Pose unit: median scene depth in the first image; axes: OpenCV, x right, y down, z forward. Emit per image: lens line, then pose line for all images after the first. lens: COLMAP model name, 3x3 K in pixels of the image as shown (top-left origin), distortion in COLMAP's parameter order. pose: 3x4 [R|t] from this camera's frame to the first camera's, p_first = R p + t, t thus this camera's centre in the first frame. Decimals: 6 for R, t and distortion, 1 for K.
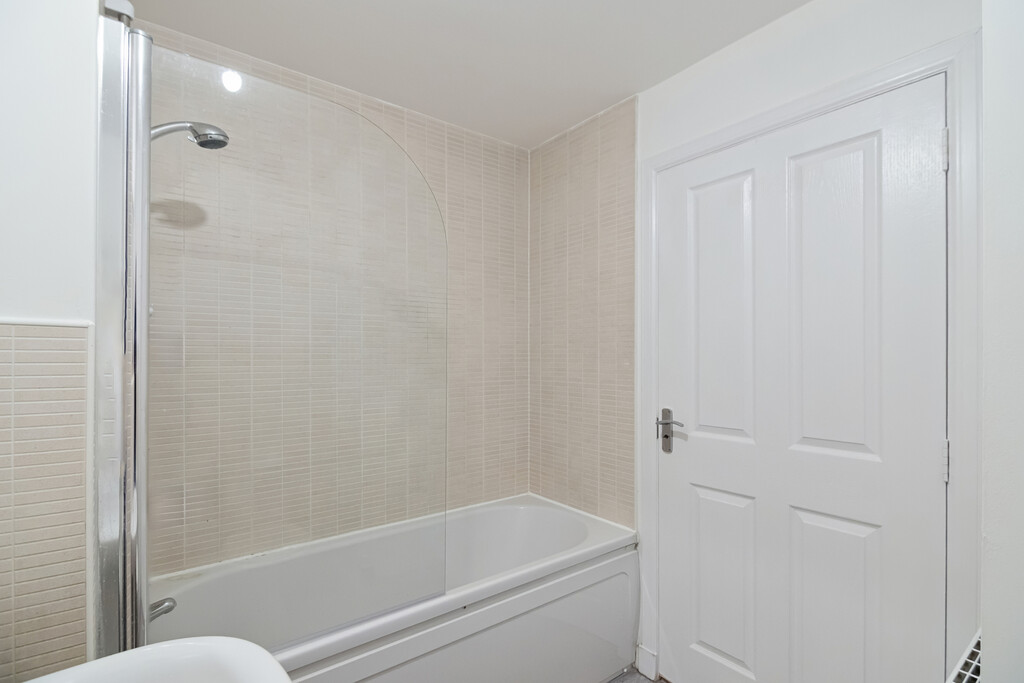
lens RADIAL K [[468.7, 0, 510.7], [0, 468.7, 357.6], [0, 0, 1]] dist [-0.000875, -0.000476]
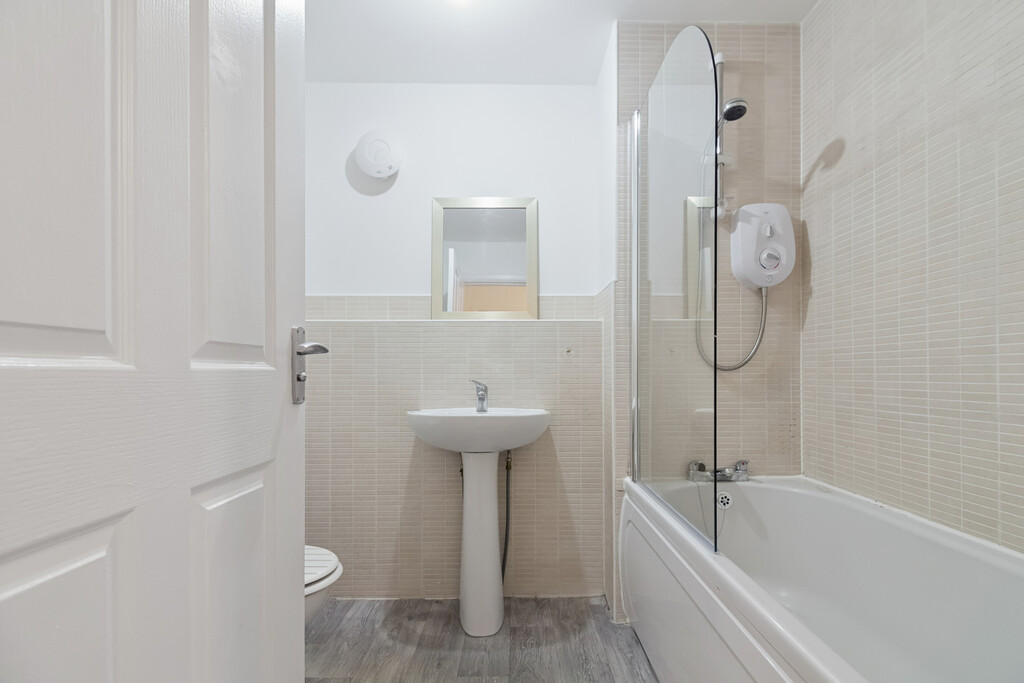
lens RADIAL K [[468.7, 0, 510.7], [0, 468.7, 357.6], [0, 0, 1]] dist [-0.000875, -0.000476]
pose [[-0.592429, -0.008684, -0.805576, 0.524623], [0.009092, 0.999806, -0.017464, 0.151743], [0.805571, -0.017671, -0.592236, 0.913502]]
